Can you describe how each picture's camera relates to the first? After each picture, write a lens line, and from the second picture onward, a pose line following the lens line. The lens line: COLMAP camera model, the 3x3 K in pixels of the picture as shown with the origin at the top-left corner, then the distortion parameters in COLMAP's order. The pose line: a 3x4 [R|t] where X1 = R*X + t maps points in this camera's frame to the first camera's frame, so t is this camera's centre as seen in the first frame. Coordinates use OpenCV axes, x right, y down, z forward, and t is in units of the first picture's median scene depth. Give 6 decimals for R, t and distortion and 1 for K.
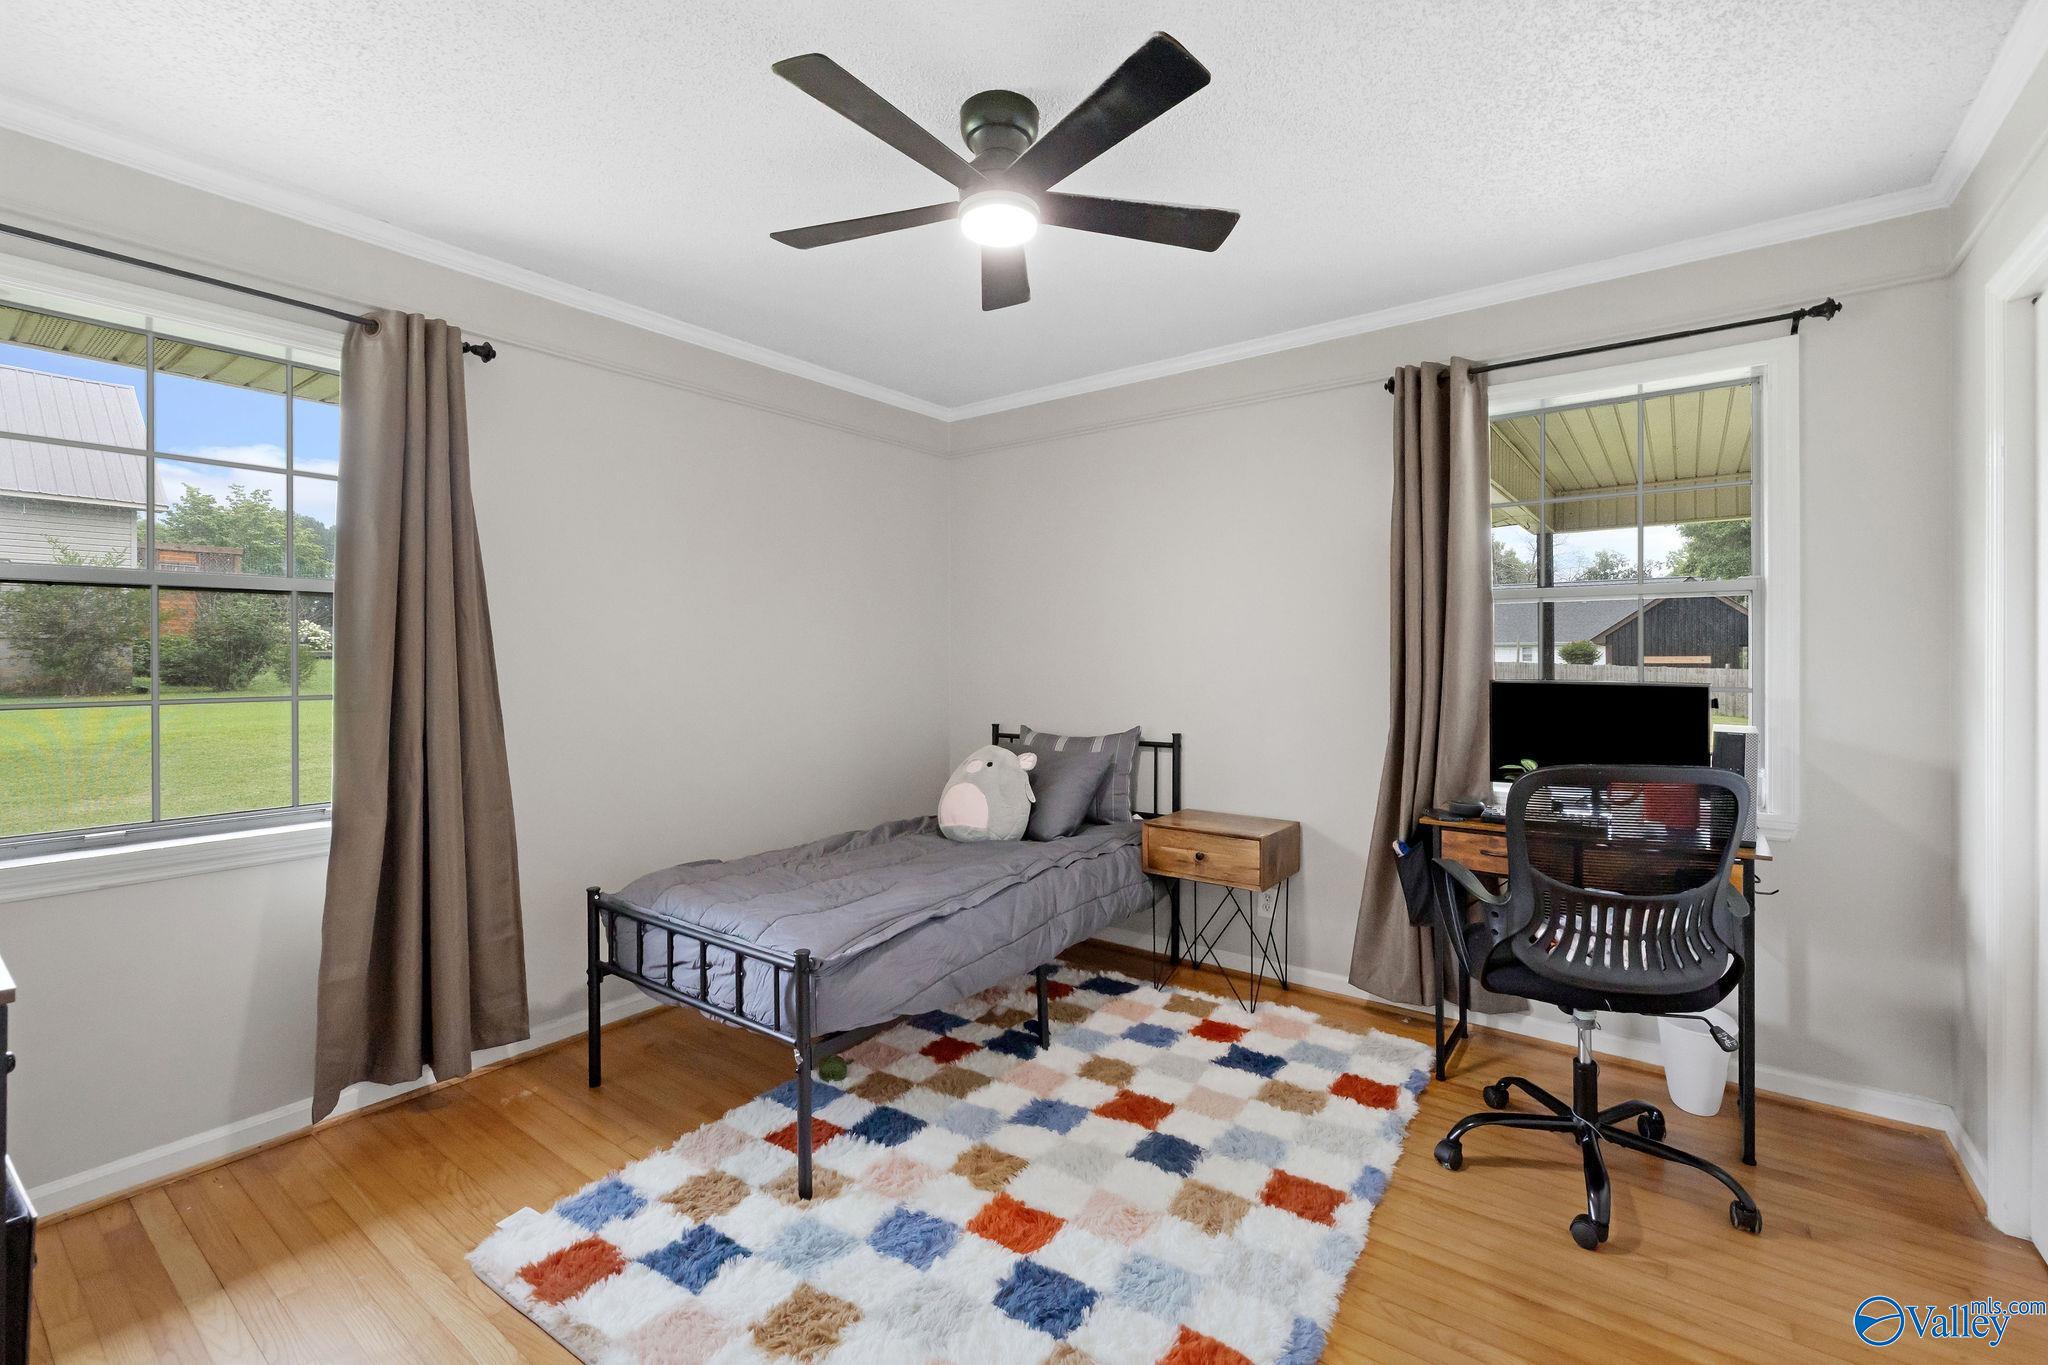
lens RADIAL K [[876.2, 0, 1015.4], [0, 876.2, 665.0], [0, 0, 1]] dist [-0.002857, 0.000347]
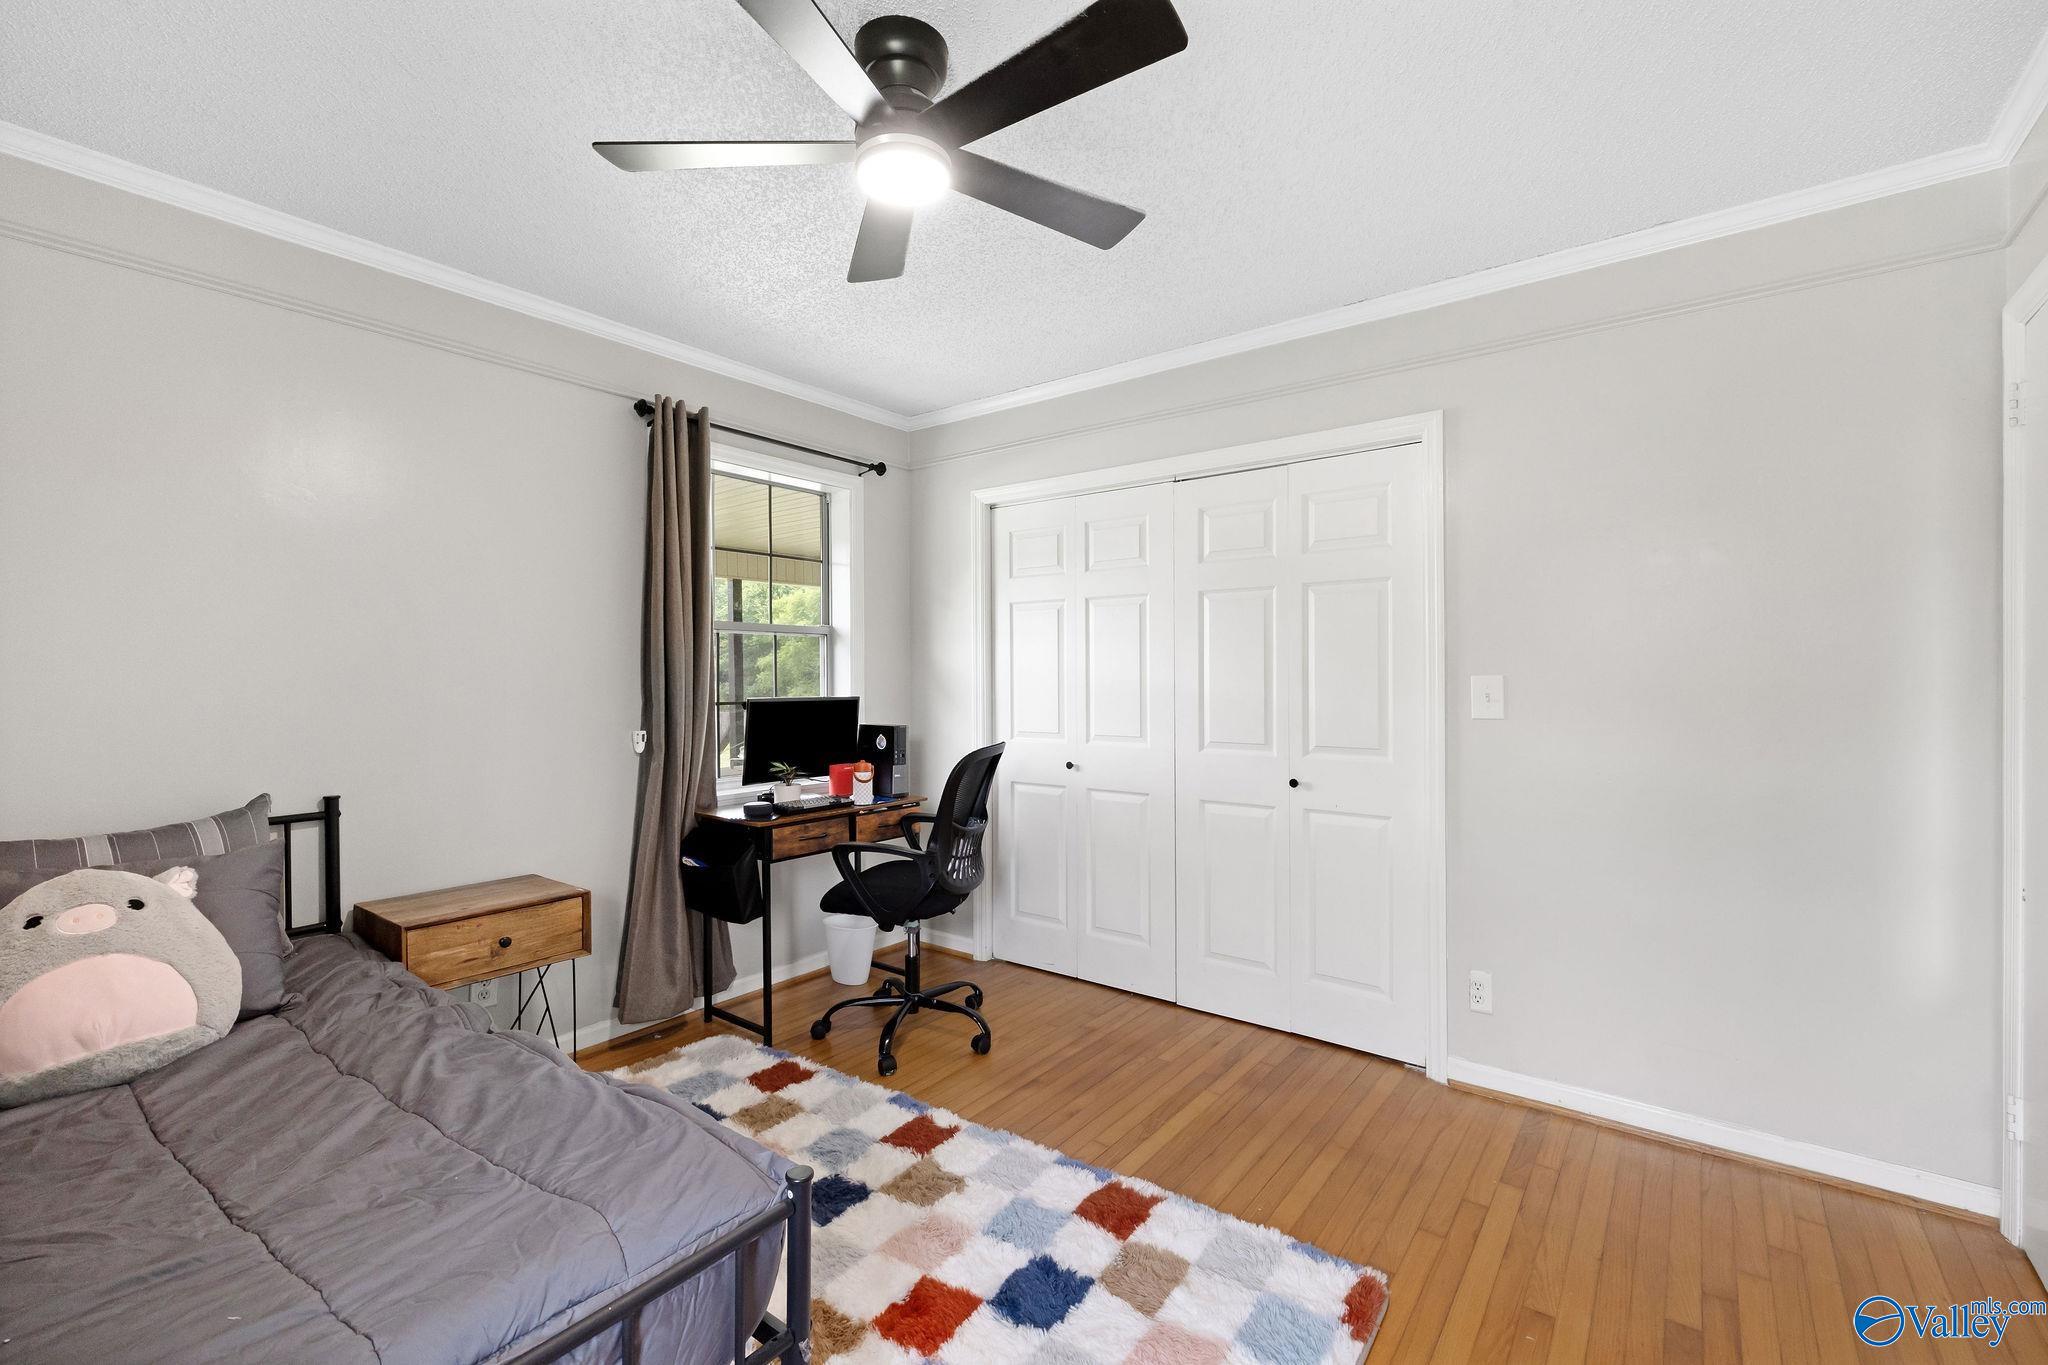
lens RADIAL K [[876.2, 0, 1013.8], [0, 876.2, 680.5], [0, 0, 1]] dist [-0.002857, 0.000347]
pose [[0.005822, -0.002643, 0.999980, -0.673646], [0.012492, 0.999919, 0.002571, -0.006235], [-0.999905, 0.012477, 0.005854, 0.679659]]
